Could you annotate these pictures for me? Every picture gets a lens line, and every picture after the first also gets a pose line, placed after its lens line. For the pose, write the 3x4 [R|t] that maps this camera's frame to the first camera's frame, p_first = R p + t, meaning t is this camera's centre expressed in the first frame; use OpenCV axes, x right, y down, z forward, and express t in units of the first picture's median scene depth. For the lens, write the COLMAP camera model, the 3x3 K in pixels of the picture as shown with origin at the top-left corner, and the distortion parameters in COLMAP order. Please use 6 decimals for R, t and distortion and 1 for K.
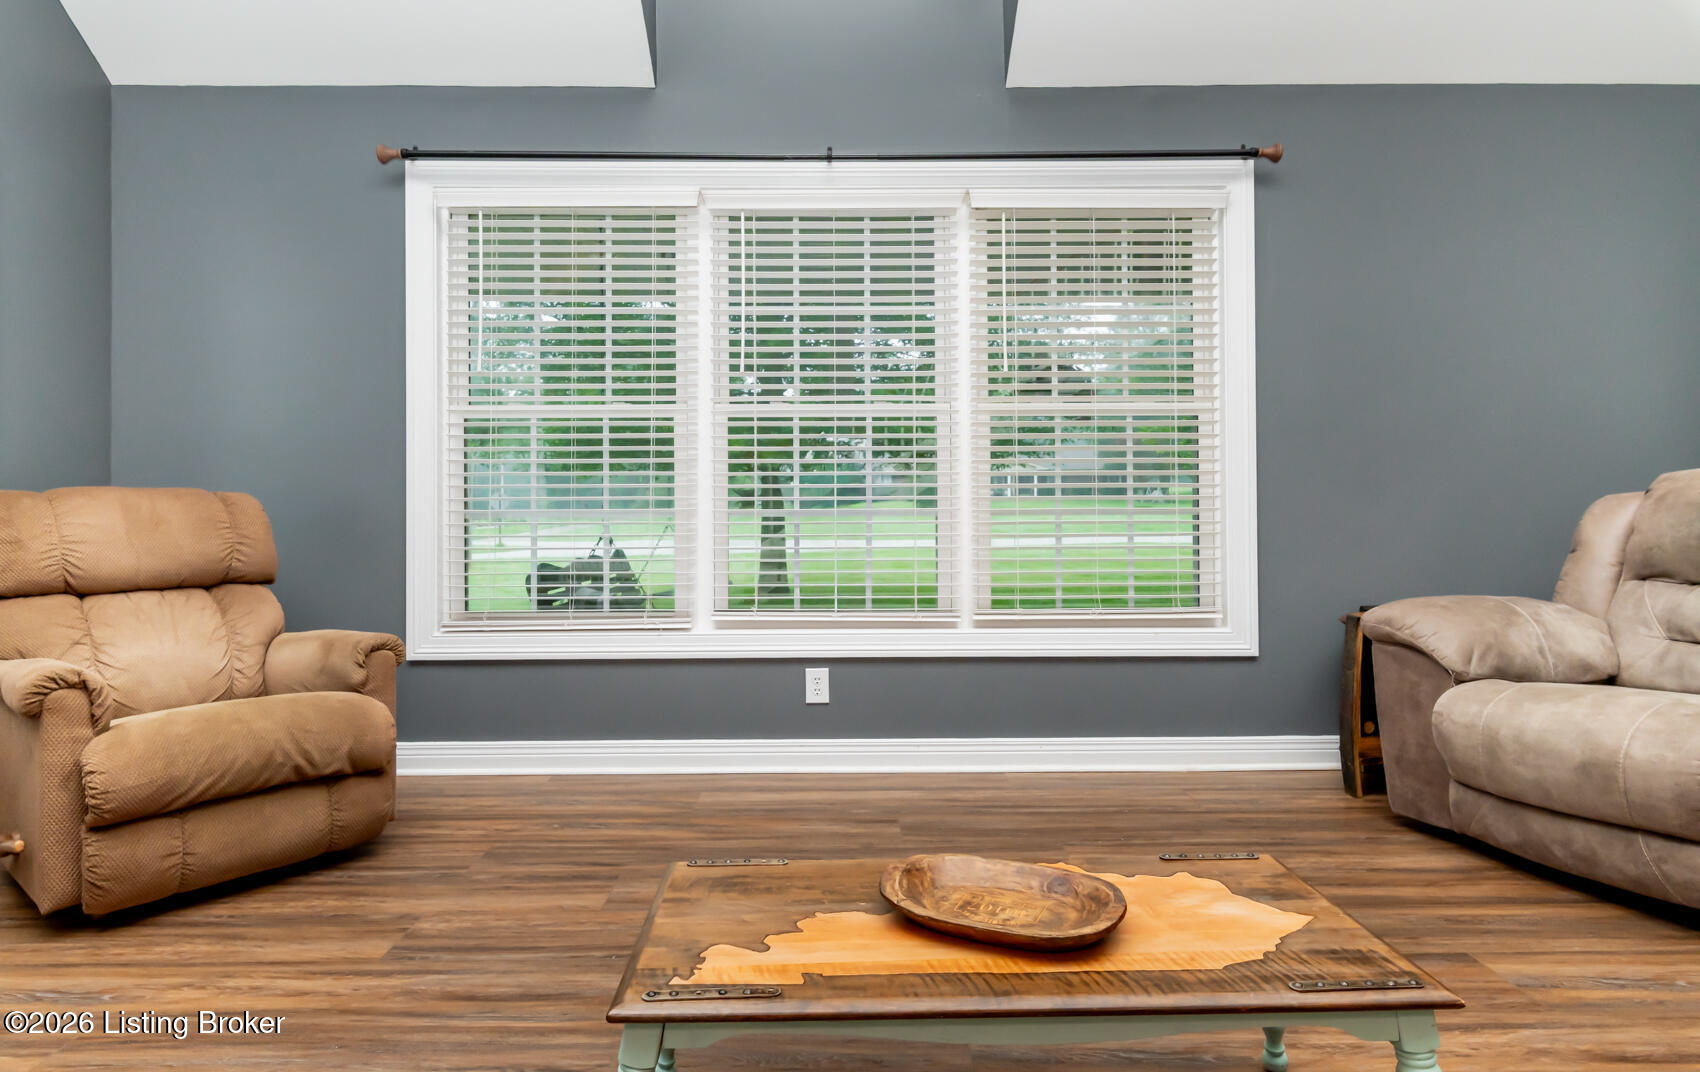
lens RADIAL K [[977.5, 0, 852.8], [0, 977.5, 519.3], [0, 0, 1]] dist [-0.000209, 0.001628]
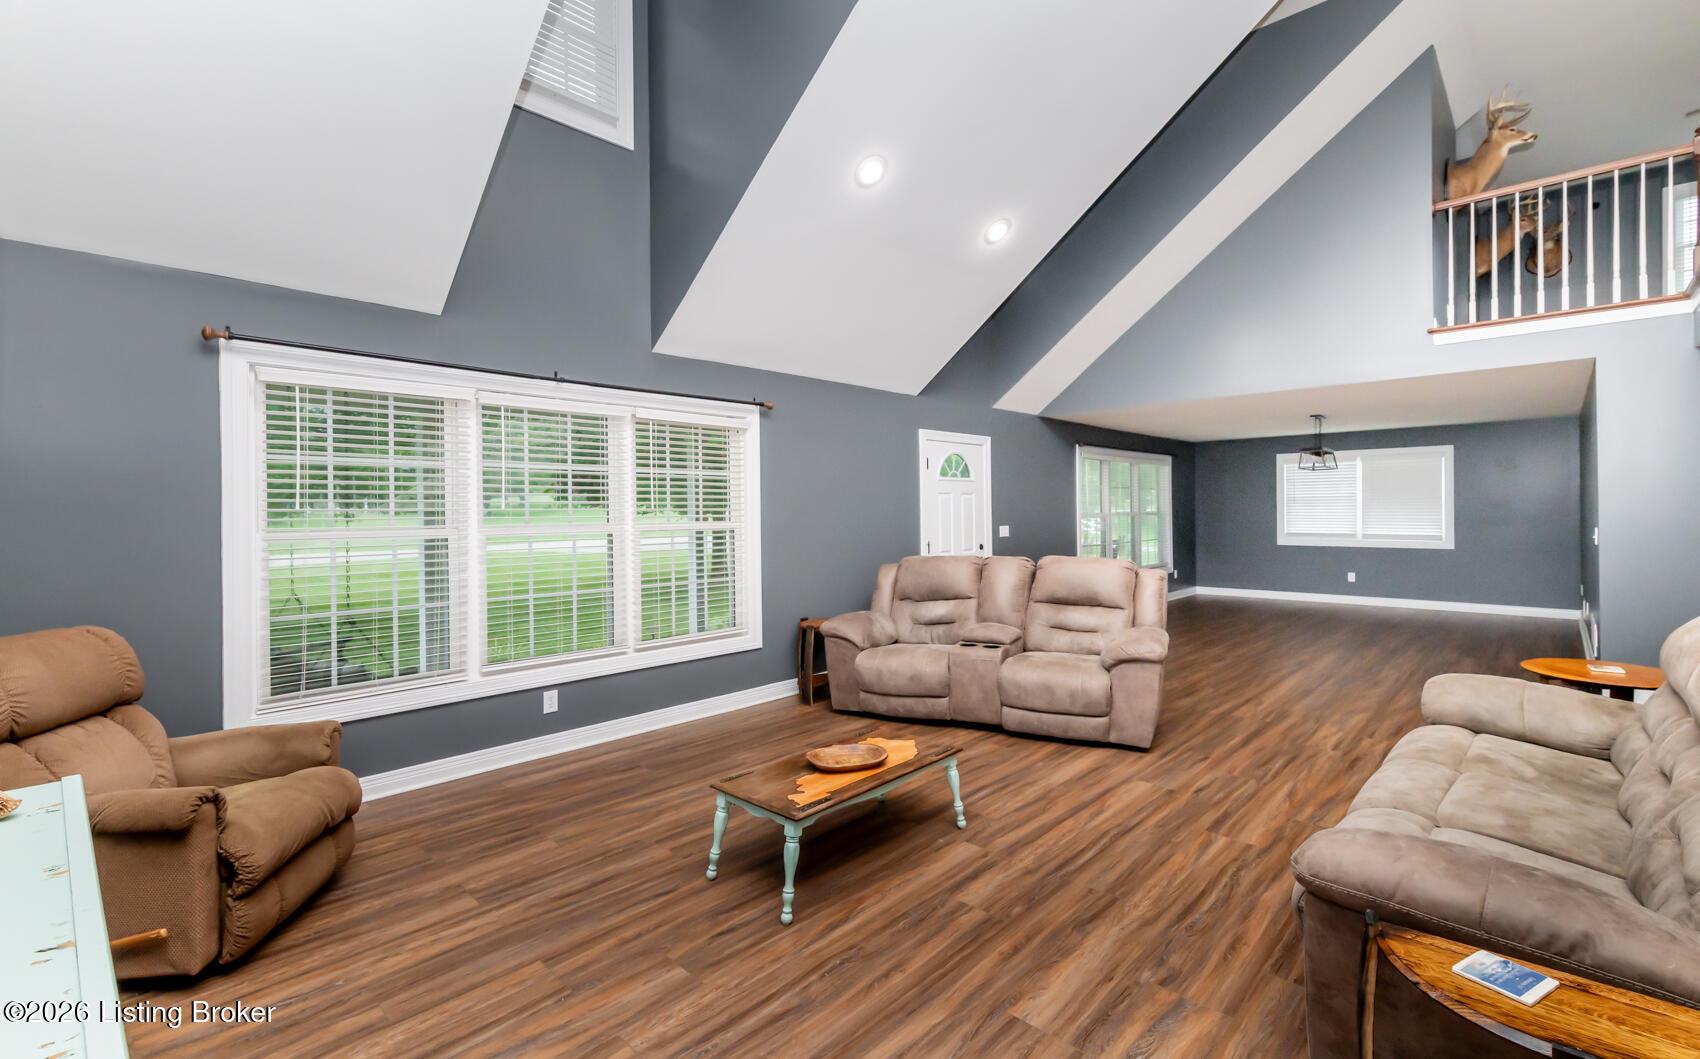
lens RADIAL K [[750.1, 0, 847.7], [0, 750.1, 531.4], [0, 0, 1]] dist [-0.001066, -0.000377]
pose [[0.689992, -0.021819, 0.723488, -0.719928], [0.008767, 0.999724, 0.021789, -0.165698], [-0.723764, -0.008692, 0.689993, -0.266045]]
